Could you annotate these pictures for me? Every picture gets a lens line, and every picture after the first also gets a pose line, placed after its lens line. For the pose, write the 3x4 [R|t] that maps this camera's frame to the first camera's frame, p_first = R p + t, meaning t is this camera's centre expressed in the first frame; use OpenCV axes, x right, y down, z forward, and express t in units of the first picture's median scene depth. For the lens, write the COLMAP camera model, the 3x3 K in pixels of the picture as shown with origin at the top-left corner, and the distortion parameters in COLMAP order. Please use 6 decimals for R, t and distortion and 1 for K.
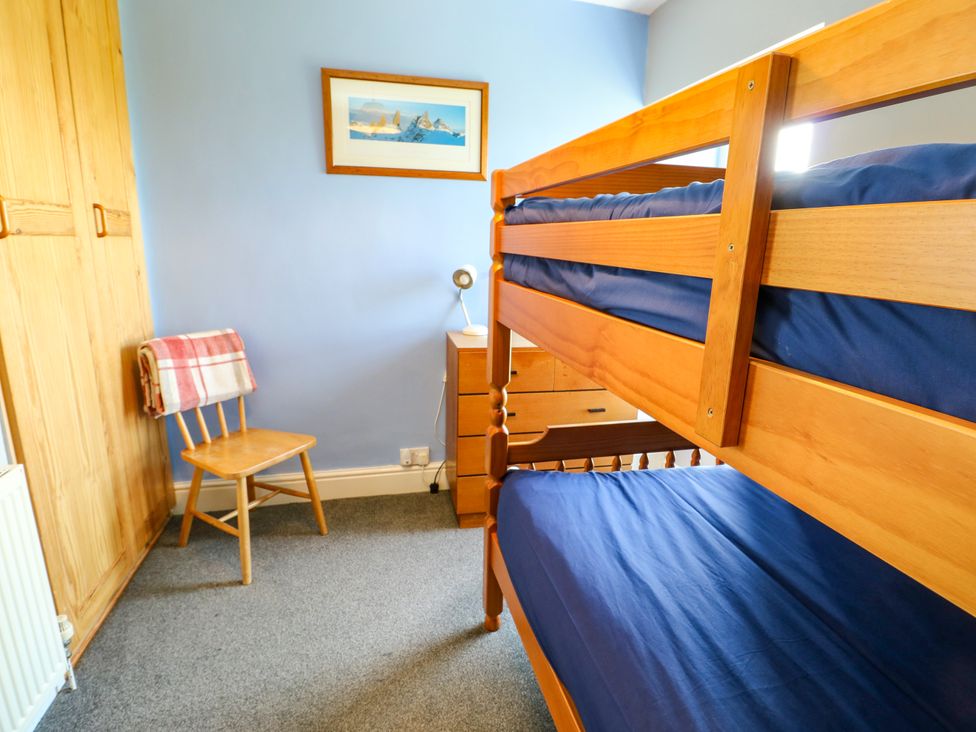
lens RADIAL K [[510.3, 0, 491.9], [0, 510.3, 365.5], [0, 0, 1]] dist [0.003623, -0.013452]
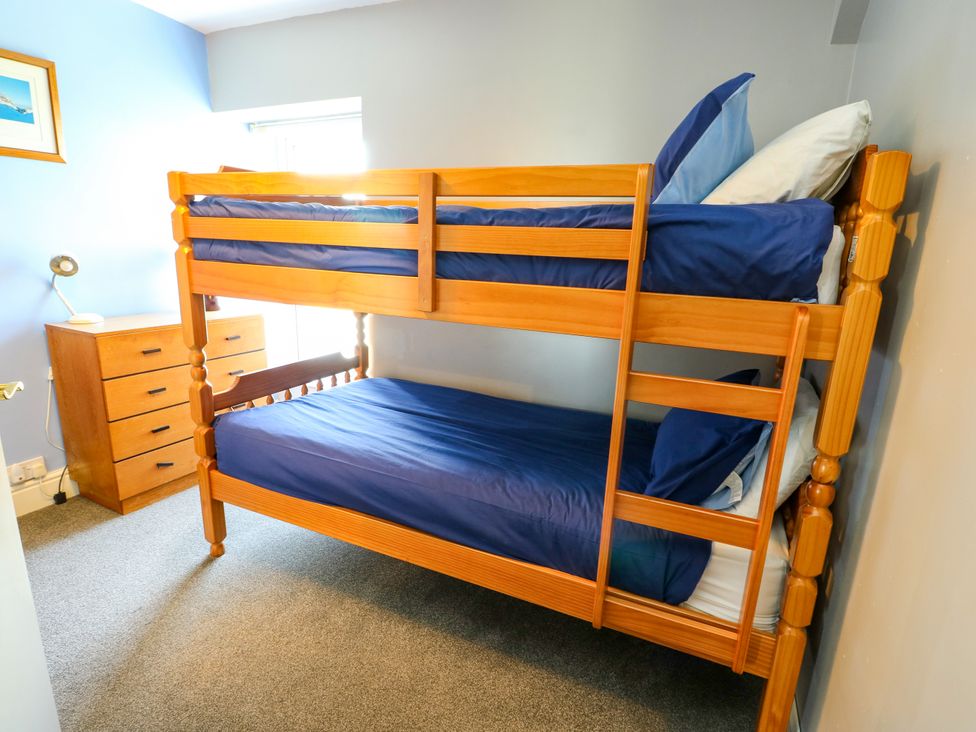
lens RADIAL K [[510.3, 0, 491.9], [0, 510.3, 365.5], [0, 0, 1]] dist [0.003623, -0.013452]
pose [[0.619031, -0.183631, 0.763597, -0.485143], [0.163799, 0.981087, 0.103145, 0.069926], [-0.768096, 0.061226, 0.637401, -0.311718]]
